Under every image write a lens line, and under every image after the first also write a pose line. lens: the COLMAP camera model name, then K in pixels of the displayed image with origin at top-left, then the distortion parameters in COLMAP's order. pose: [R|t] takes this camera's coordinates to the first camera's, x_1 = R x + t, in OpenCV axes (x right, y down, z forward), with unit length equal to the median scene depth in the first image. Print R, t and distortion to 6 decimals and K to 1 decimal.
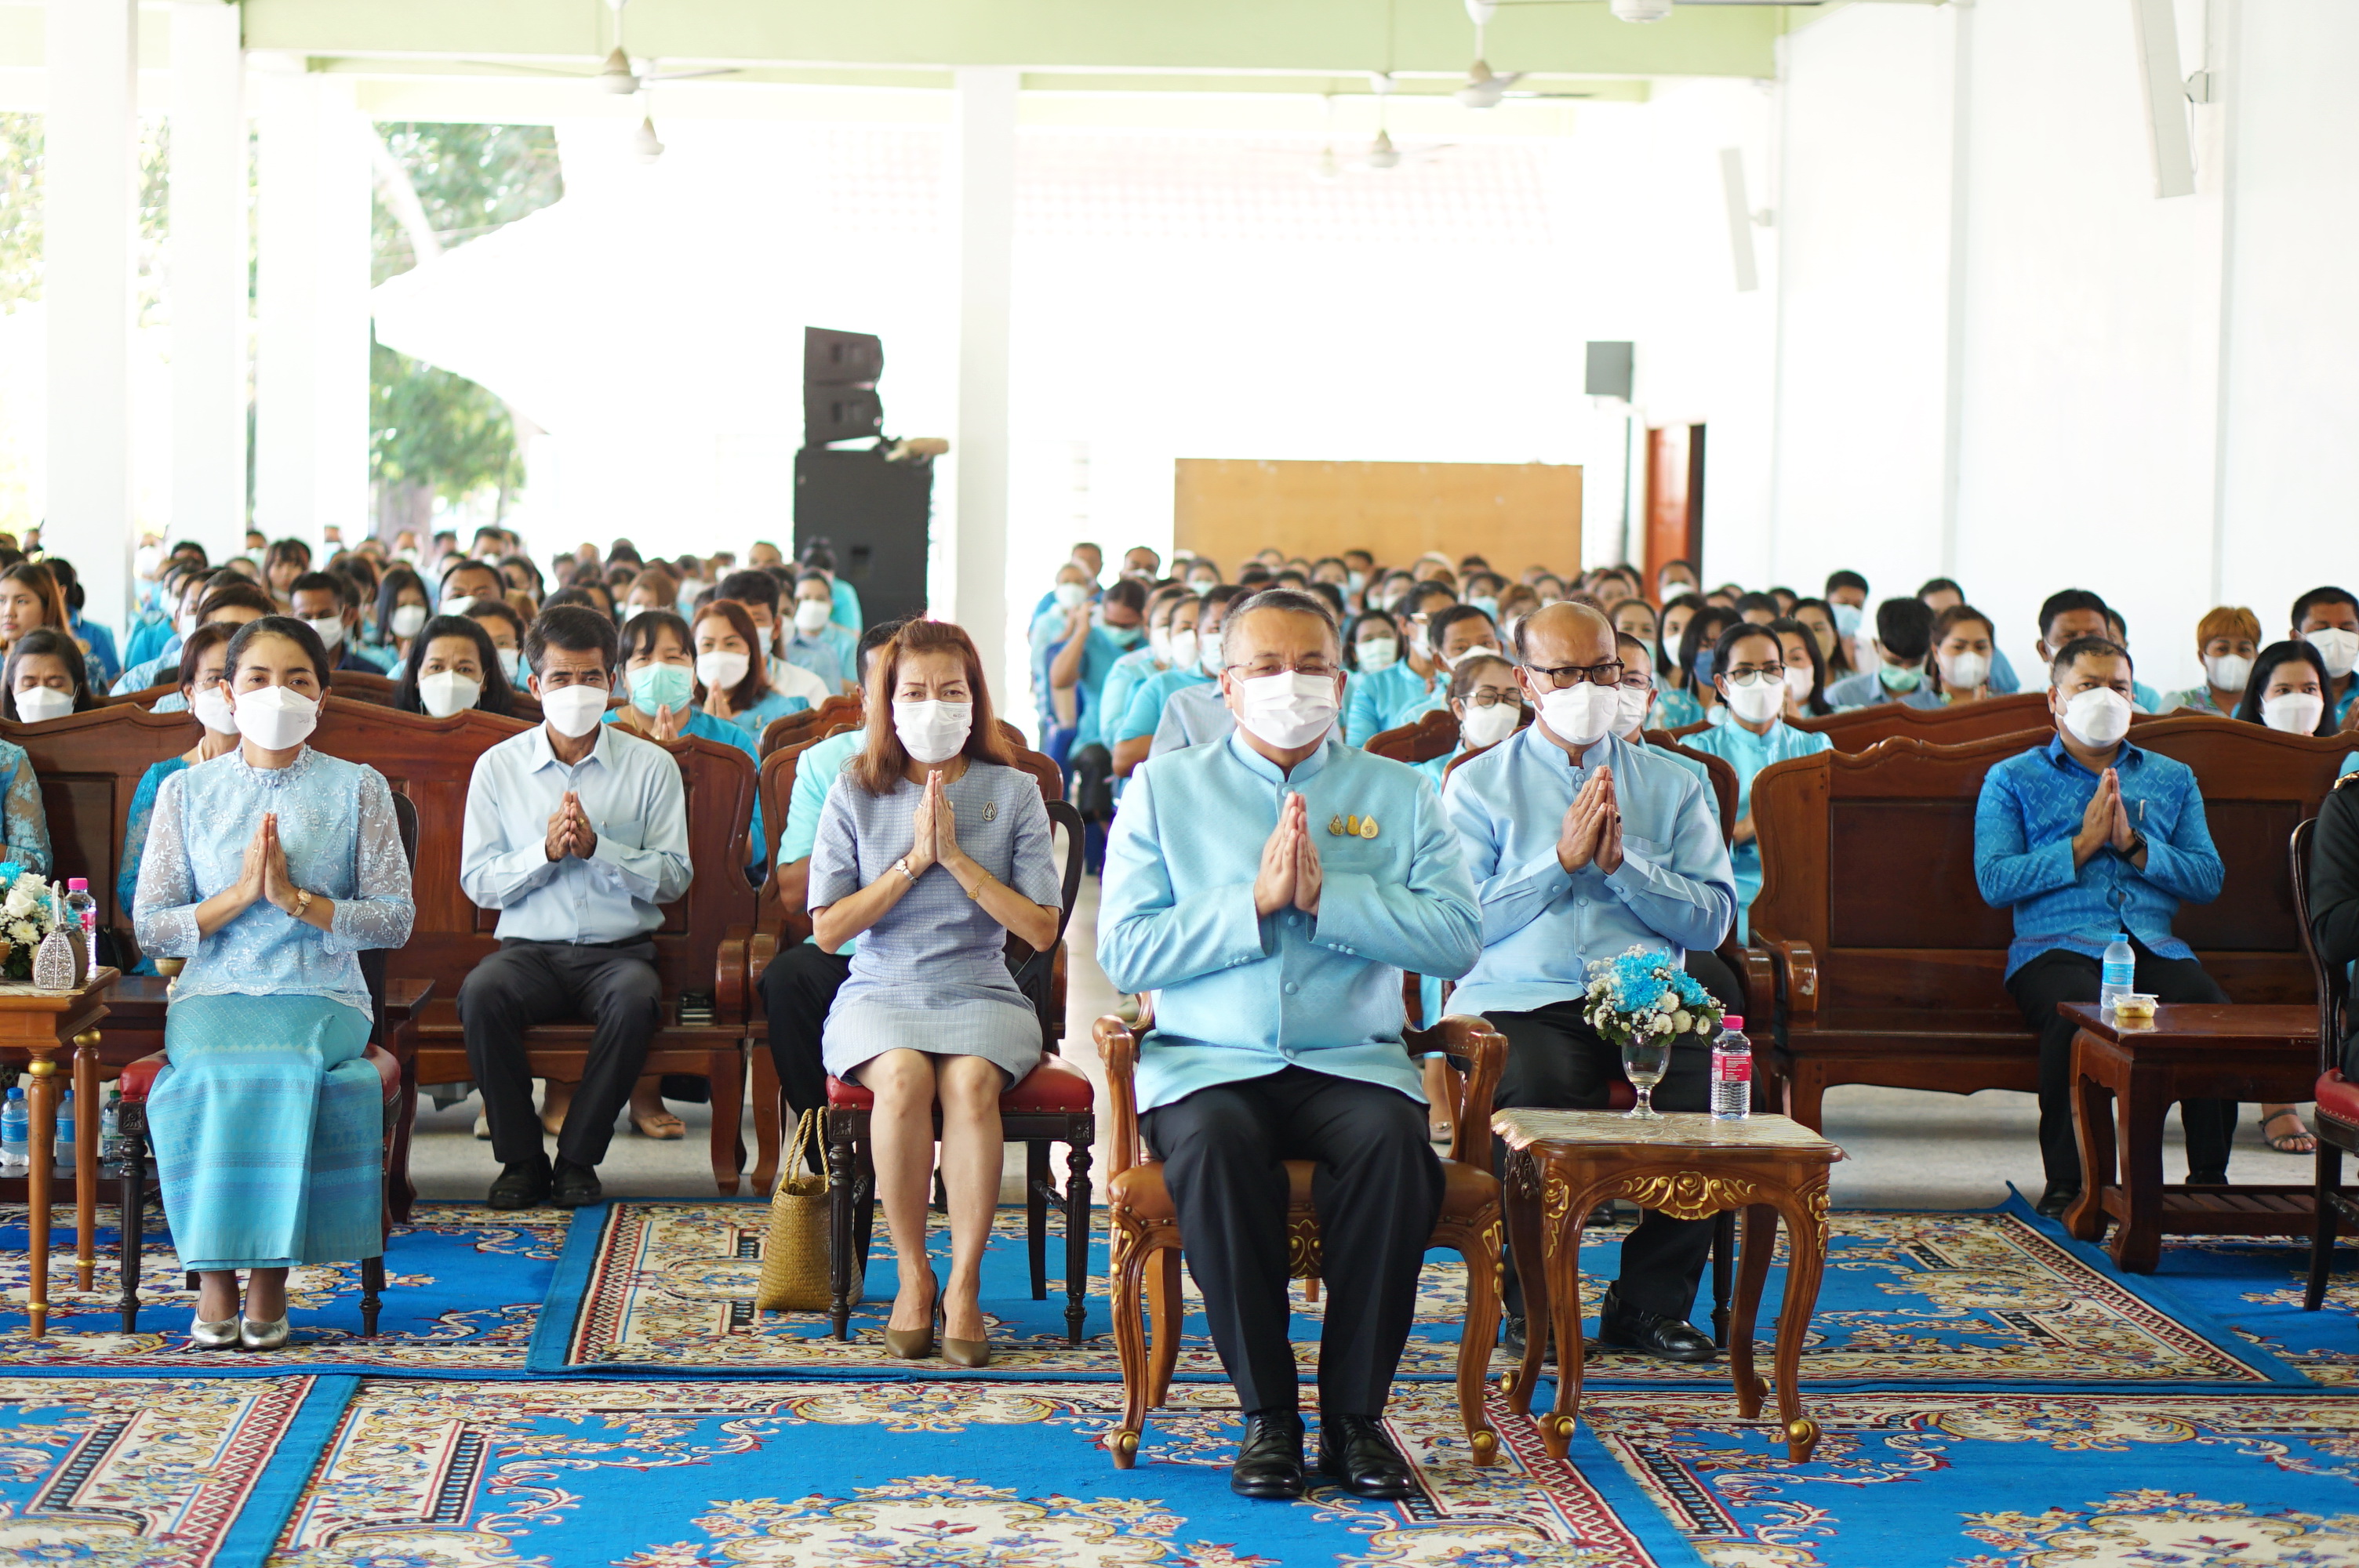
lens RADIAL K [[5055.0, 0, 1164.3], [0, 5055.0, 773.3], [0, 0, 1]] dist [0.132435, 0.000000]
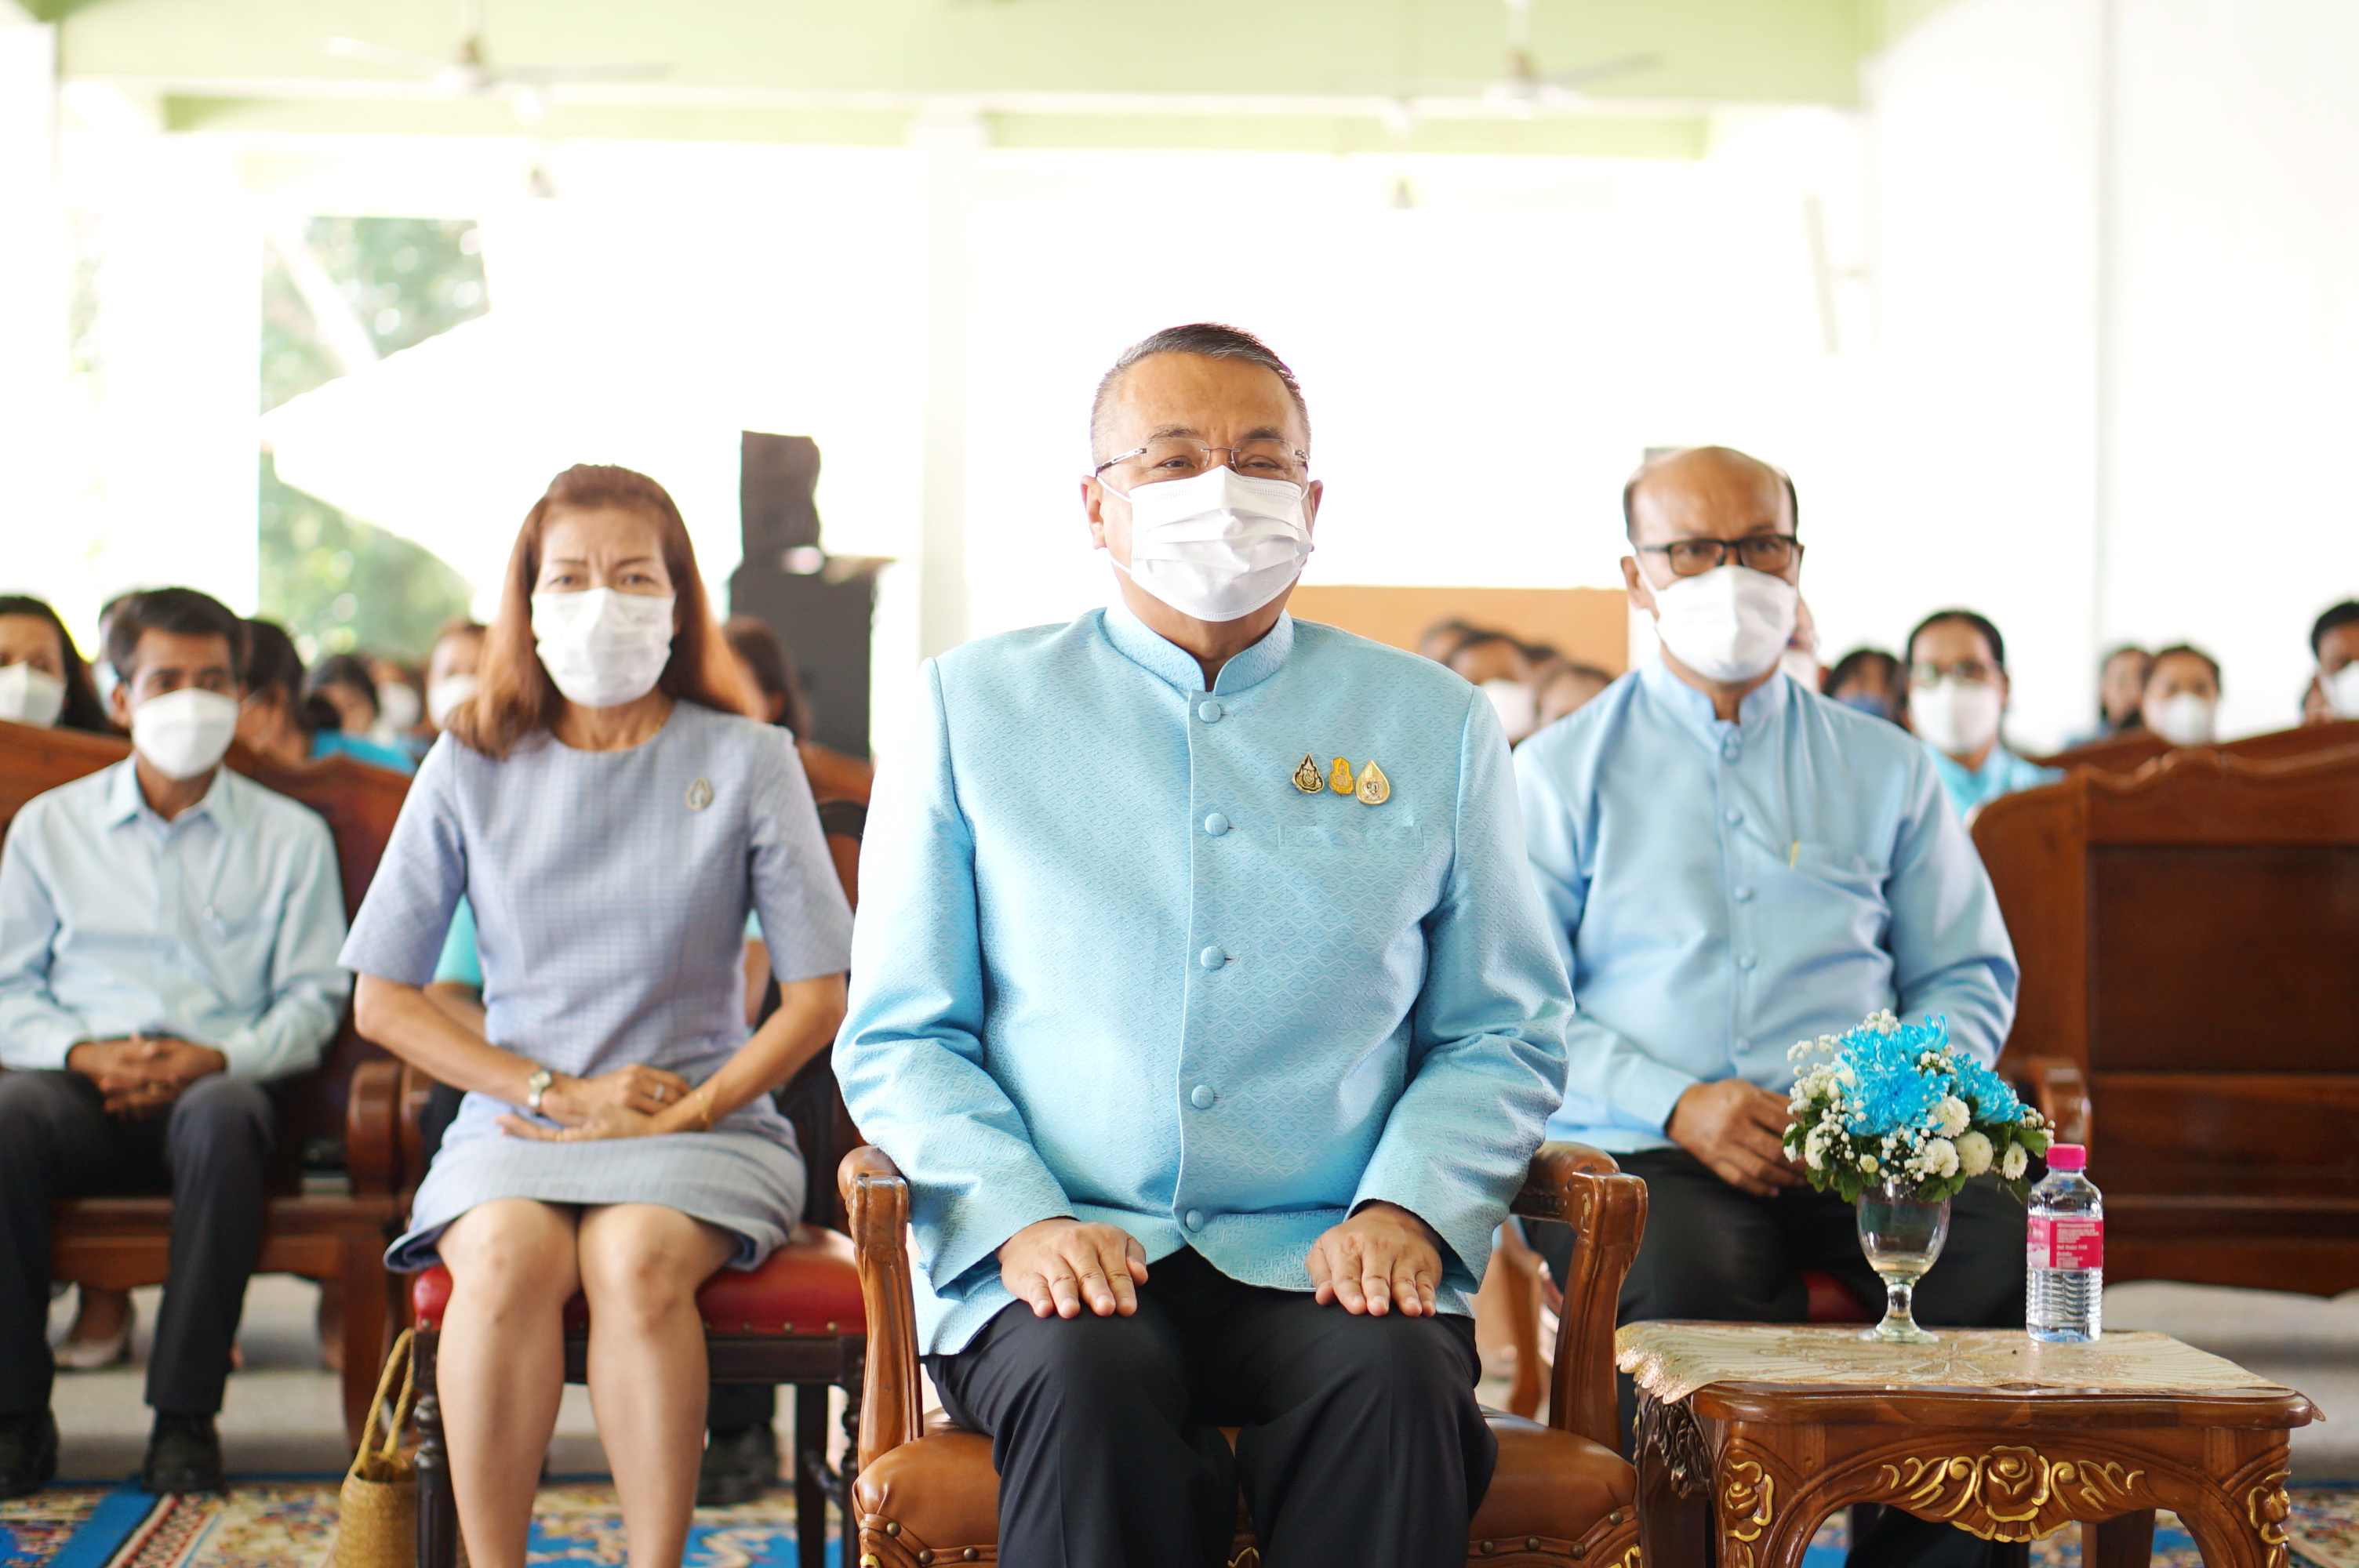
lens RADIAL K [[5055.0, 0, 1201.9], [0, 5055.0, 795.3], [0, 0, 1]] dist [0.132435, 0.000000]
pose [[0.999990, -0.003459, 0.002892, 0.021054], [0.003570, 0.999222, -0.039275, 0.032244], [-0.002754, 0.039285, 0.999224, 0.474432]]
